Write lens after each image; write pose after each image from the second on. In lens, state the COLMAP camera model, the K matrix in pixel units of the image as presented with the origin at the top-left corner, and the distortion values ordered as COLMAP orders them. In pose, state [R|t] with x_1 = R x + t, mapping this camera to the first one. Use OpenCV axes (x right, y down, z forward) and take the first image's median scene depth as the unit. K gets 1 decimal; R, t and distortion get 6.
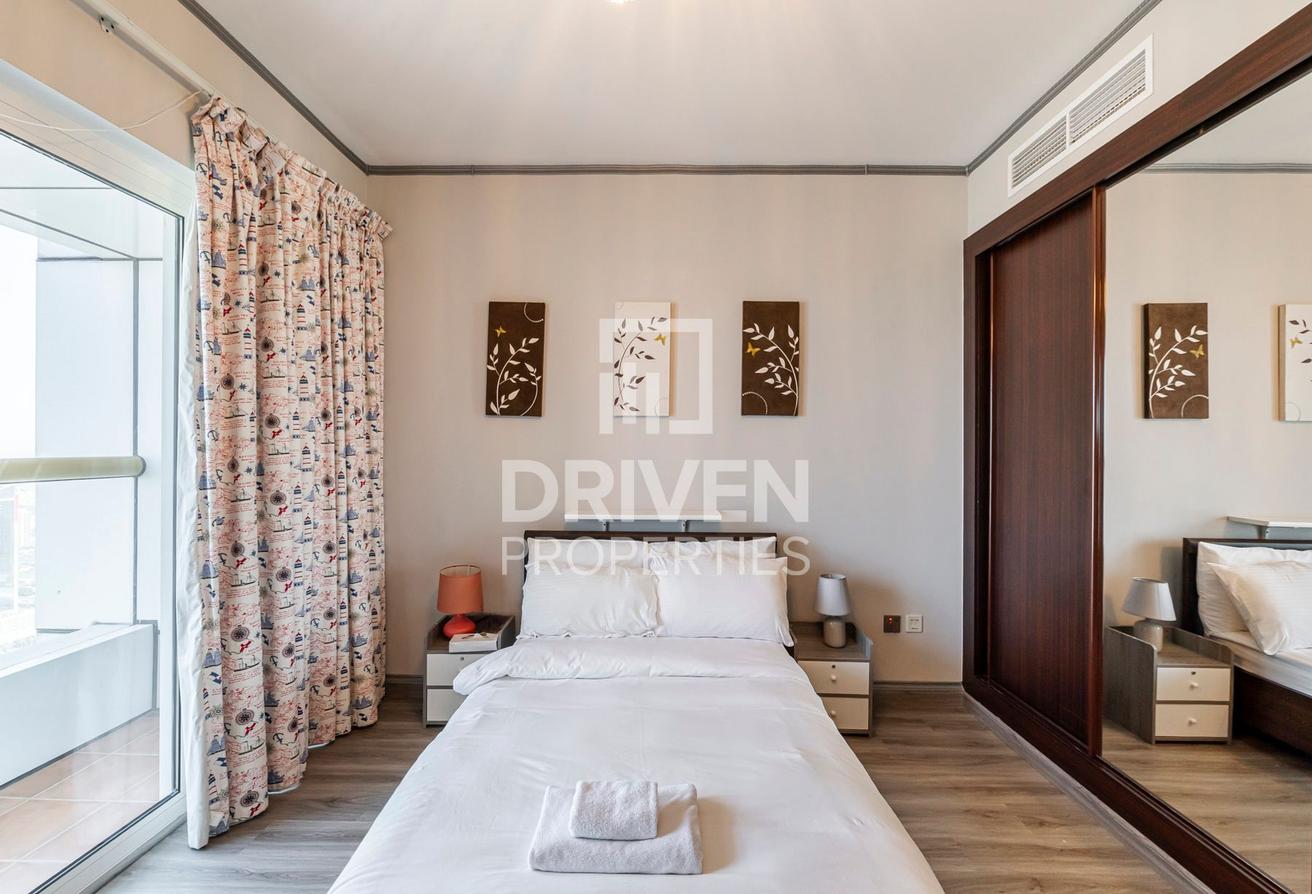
lens RADIAL K [[563.5, 0, 653.2], [0, 563.5, 445.6], [0, 0, 1]] dist [-0.002388, -0.001153]
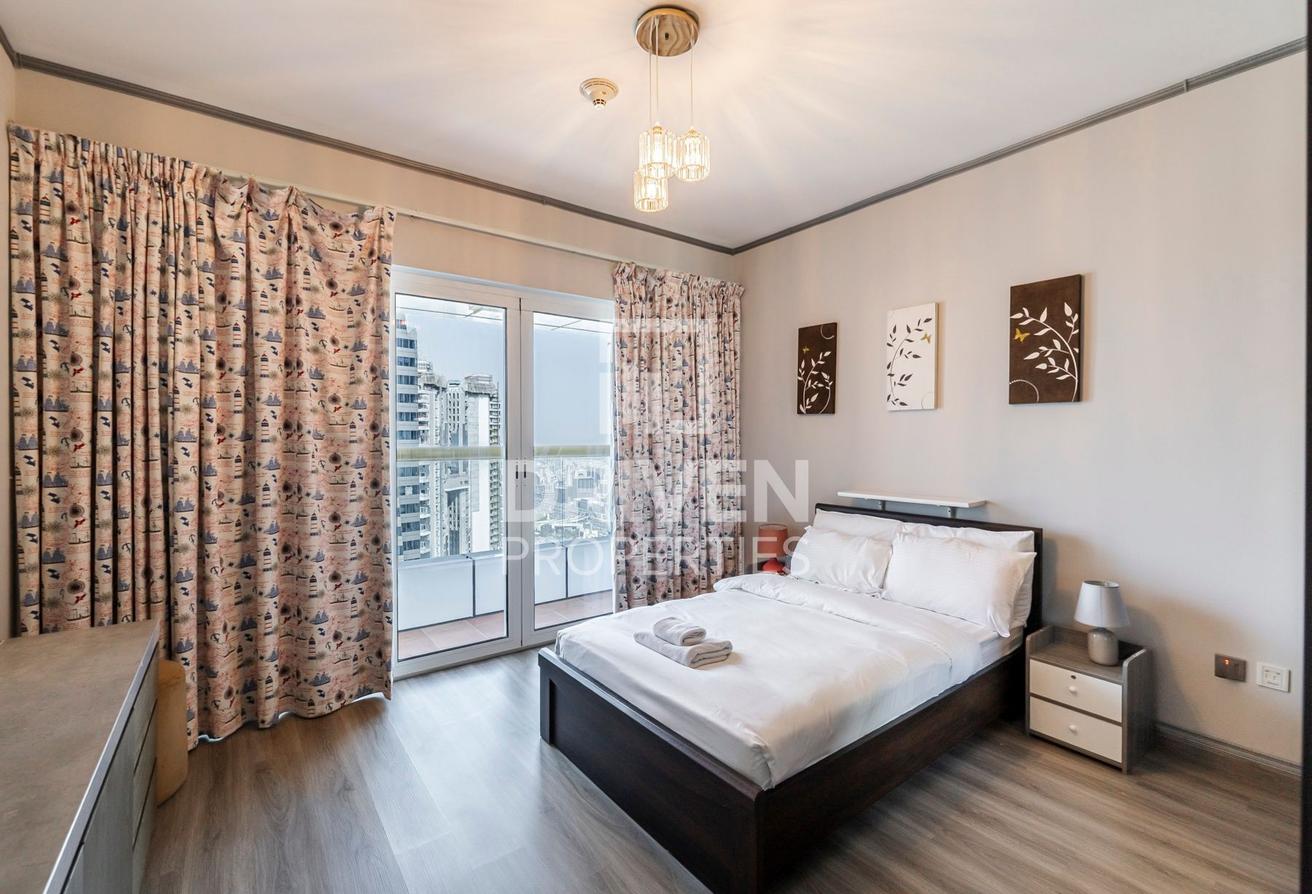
lens RADIAL K [[563.5, 0, 652.1], [0, 563.5, 445.5], [0, 0, 1]] dist [-0.002388, -0.001153]
pose [[0.612751, 0.005347, -0.790258, 0.550123], [0.009537, 0.999854, 0.014160, -0.002606], [0.790218, -0.016213, 0.612611, -0.086126]]
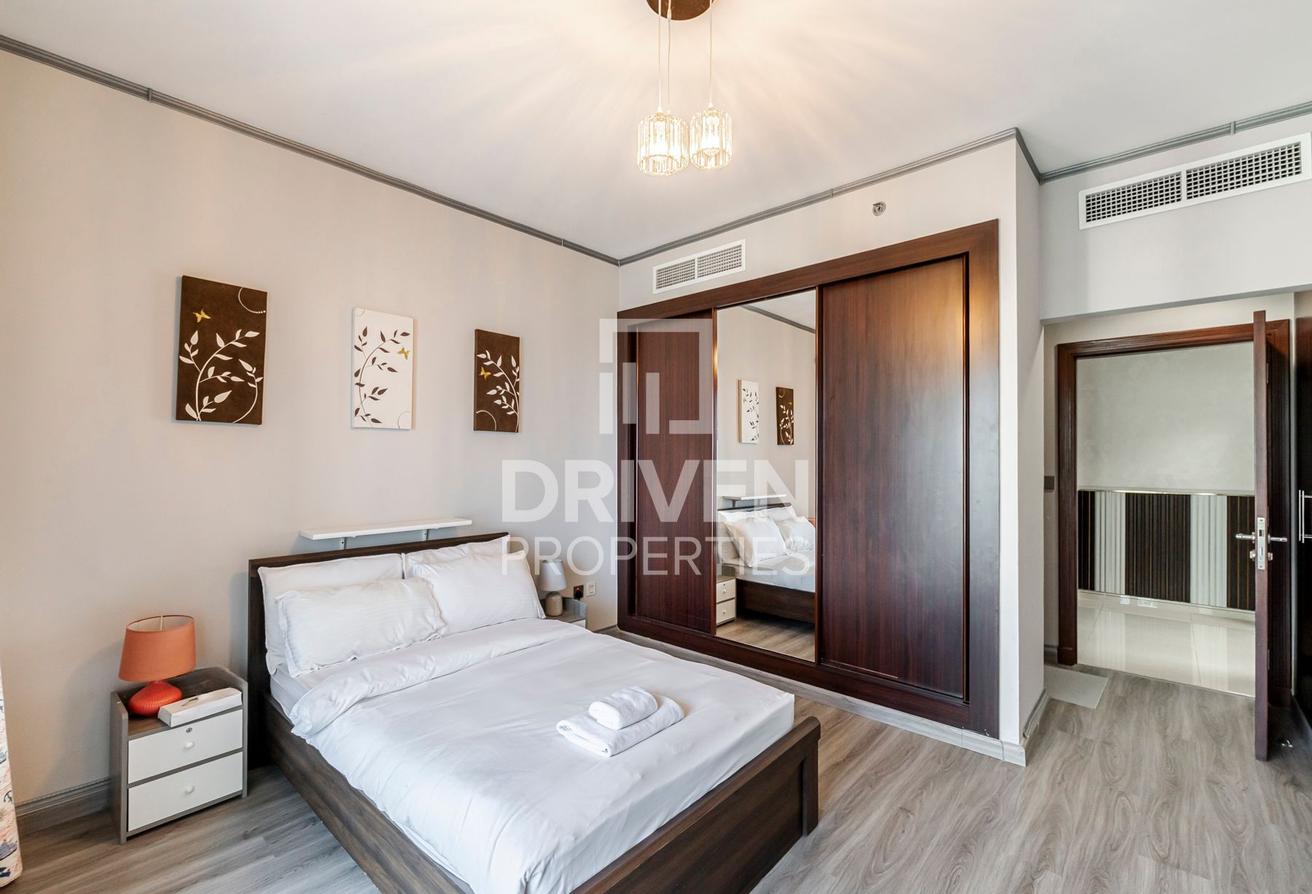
lens RADIAL K [[563.5, 0, 657.6], [0, 563.5, 450.3], [0, 0, 1]] dist [-0.002388, -0.001153]
pose [[0.657050, 0.004497, 0.753833, -0.452201], [0.004960, 0.999935, -0.010288, -0.000945], [-0.753830, 0.010499, 0.656985, -0.010029]]
